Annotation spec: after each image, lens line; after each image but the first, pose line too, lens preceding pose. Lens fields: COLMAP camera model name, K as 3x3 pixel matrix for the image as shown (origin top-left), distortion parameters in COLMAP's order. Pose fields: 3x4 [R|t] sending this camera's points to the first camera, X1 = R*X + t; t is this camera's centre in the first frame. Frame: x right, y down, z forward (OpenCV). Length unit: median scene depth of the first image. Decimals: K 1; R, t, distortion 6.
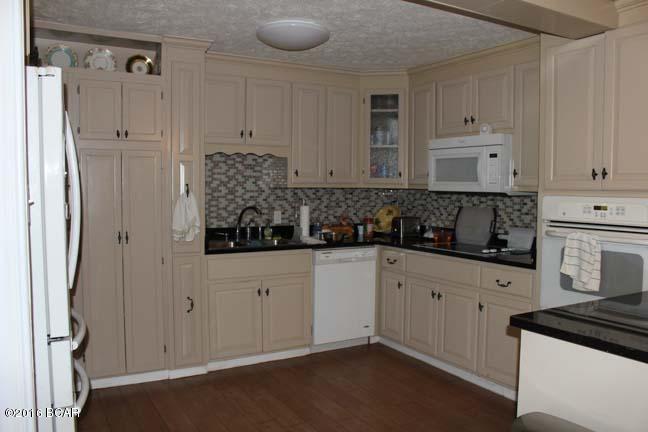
lens RADIAL K [[551.0, 0, 322.7], [0, 551.0, 216.0], [0, 0, 1]] dist [-0.146650, 0.125138]
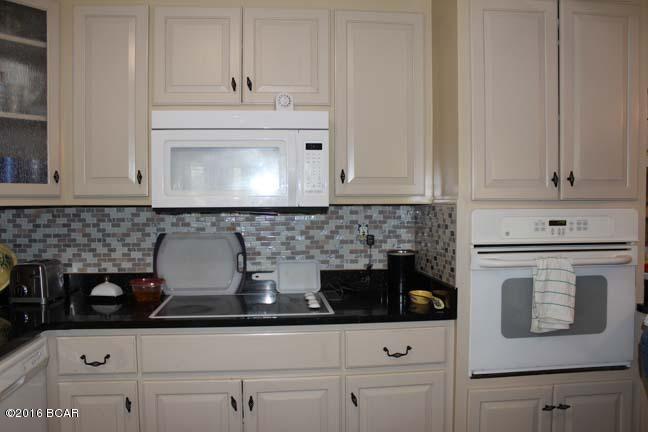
lens RADIAL K [[551.0, 0, 323.0], [0, 551.0, 221.6], [0, 0, 1]] dist [-0.146650, 0.125138]
pose [[0.404430, -0.063024, 0.912395, -0.235379], [0.061521, 0.997238, 0.041614, -0.050172], [-0.912497, 0.039302, 0.407190, 0.706601]]
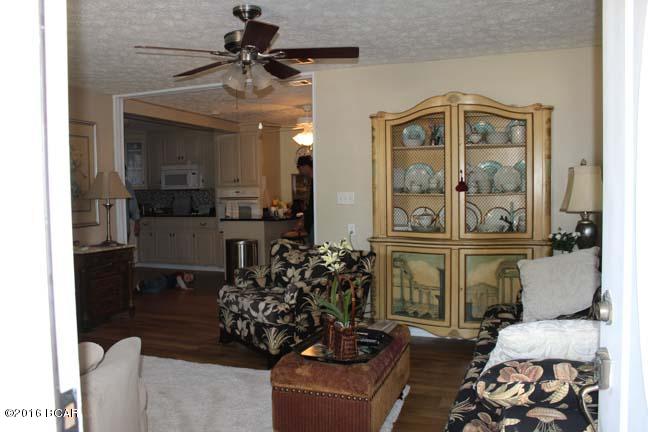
lens RADIAL K [[551.0, 0, 322.2], [0, 551.0, 214.8], [0, 0, 1]] dist [-0.146650, 0.125138]
pose [[0.786091, -0.051144, 0.615991, -0.703227], [0.059710, 0.998193, 0.006678, 0.084551], [-0.615220, 0.031532, 0.787725, -1.193095]]
